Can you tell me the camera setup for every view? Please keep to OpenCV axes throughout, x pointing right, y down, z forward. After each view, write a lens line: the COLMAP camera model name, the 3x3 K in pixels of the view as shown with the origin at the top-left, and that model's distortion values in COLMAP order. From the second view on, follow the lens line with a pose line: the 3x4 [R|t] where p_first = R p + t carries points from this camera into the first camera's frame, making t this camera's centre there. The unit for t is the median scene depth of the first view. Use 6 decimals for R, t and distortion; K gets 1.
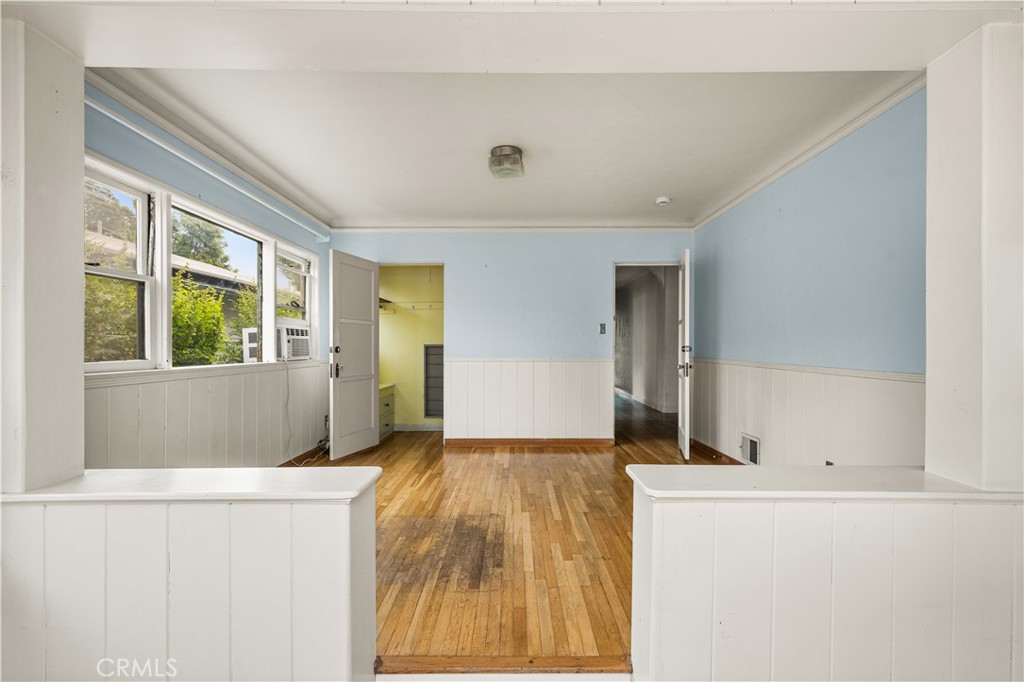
lens RADIAL K [[445.3, 0, 515.3], [0, 445.3, 345.6], [0, 0, 1]] dist [-0.000631, -0.000116]
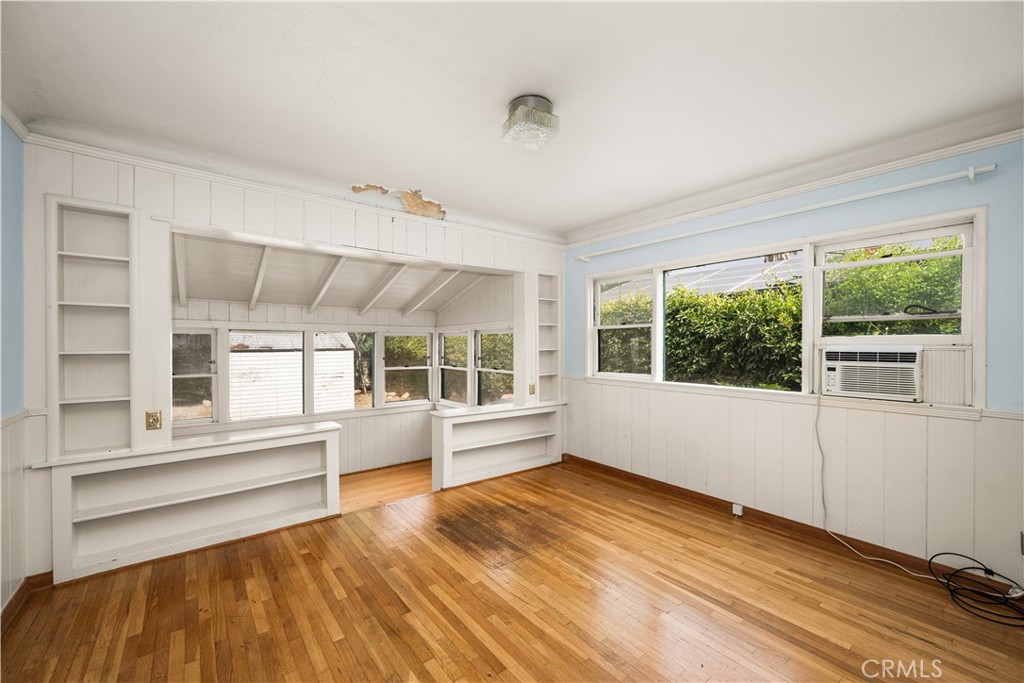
lens RADIAL K [[411.3, 0, 512.0], [0, 411.3, 341.5], [0, 0, 1]] dist [0.001779, 0.000011]
pose [[-0.788054, -0.005864, -0.615578, 0.470005], [-0.000652, 0.999962, -0.008692, -0.070462], [0.615605, -0.006448, -0.788028, 1.742888]]
